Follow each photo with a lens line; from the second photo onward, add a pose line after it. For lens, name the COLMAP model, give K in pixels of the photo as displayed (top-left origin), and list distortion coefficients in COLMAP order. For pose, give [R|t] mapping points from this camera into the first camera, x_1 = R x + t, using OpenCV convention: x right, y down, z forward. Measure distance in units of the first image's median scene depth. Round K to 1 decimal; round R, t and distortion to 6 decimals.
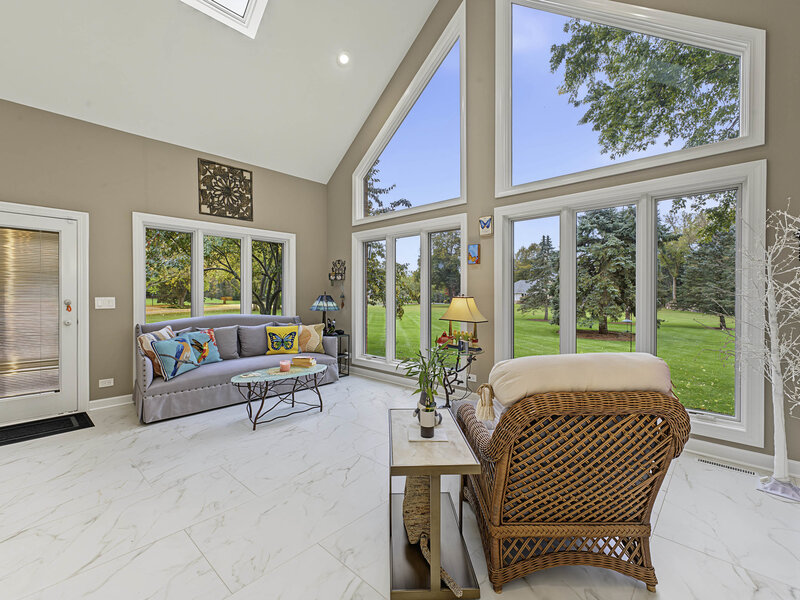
lens RADIAL K [[364.6, 0, 399.4], [0, 364.6, 295.3], [0, 0, 1]] dist [-0.000399, -0.000201]
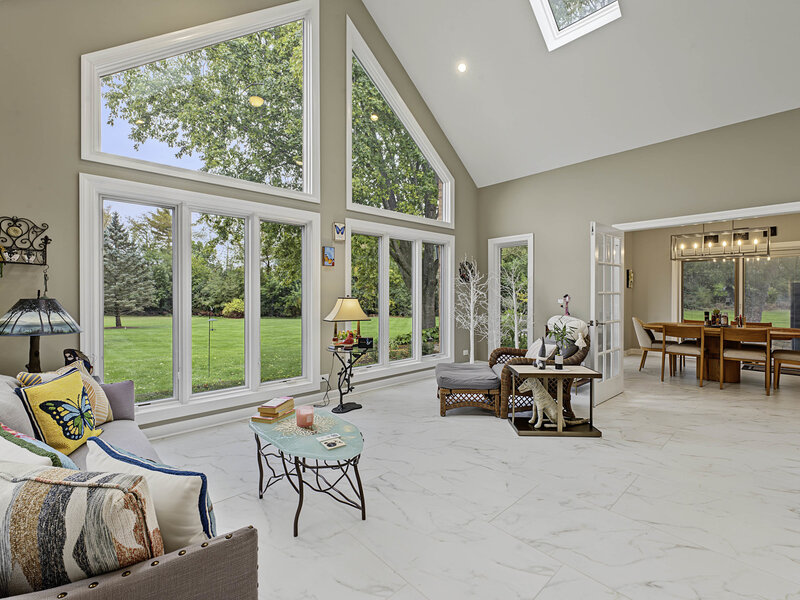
lens RADIAL K [[364.6, 0, 399.4], [0, 364.6, 295.3], [0, 0, 1]] dist [-0.000399, -0.000201]
pose [[0.070633, -0.006792, 0.997479, -0.787143], [-0.000025, 0.999977, 0.006810, -0.009094], [-0.997502, -0.000506, 0.070632, 0.704795]]
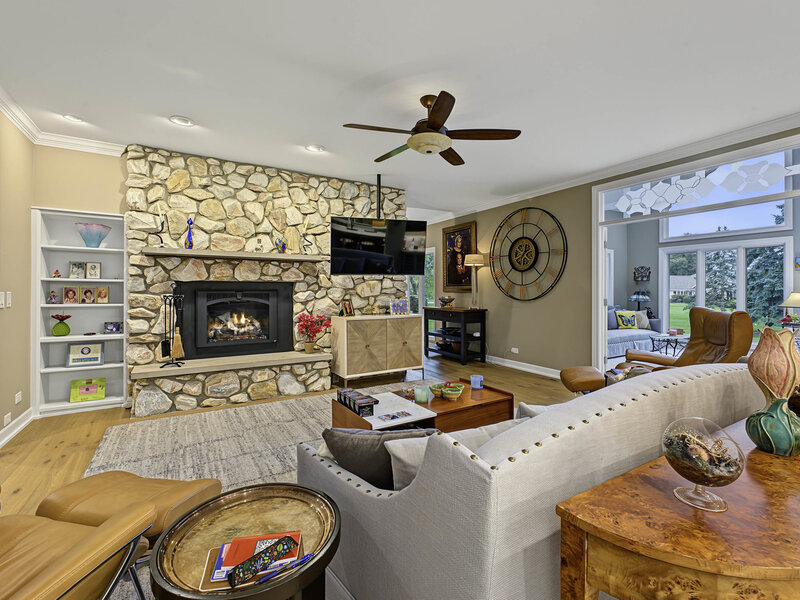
lens RADIAL K [[364.6, 0, 399.4], [0, 364.6, 295.3], [0, 0, 1]] dist [-0.000399, -0.000201]
pose [[0.956456, -0.001790, -0.291870, -0.916547], [0.004789, 0.999943, 0.009560, -0.003581], [0.291836, -0.010542, 0.956410, -0.902425]]
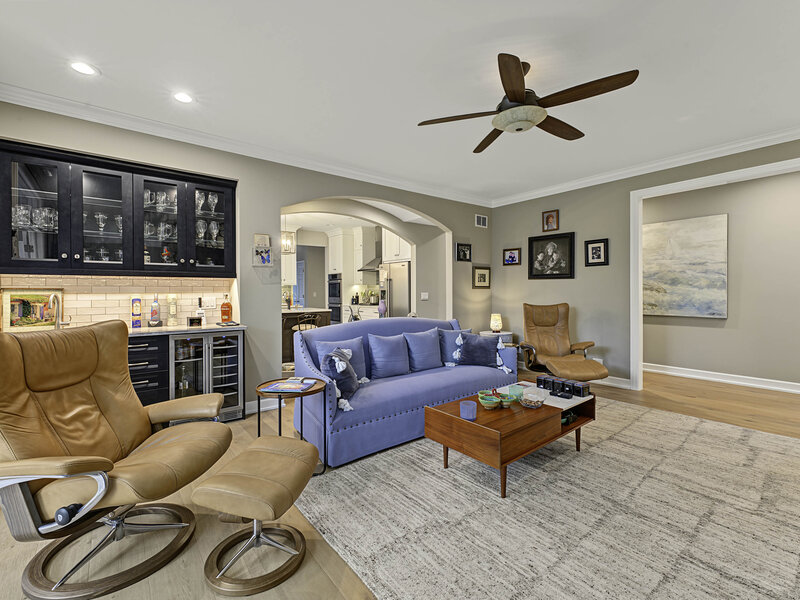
lens RADIAL K [[364.6, 0, 399.4], [0, 364.6, 295.3], [0, 0, 1]] dist [-0.000399, -0.000201]
pose [[-0.989279, -0.001880, 0.146027, -0.955132], [-0.000238, 0.999937, 0.011262, -0.005858], [-0.146039, 0.011107, -0.989216, 0.415930]]
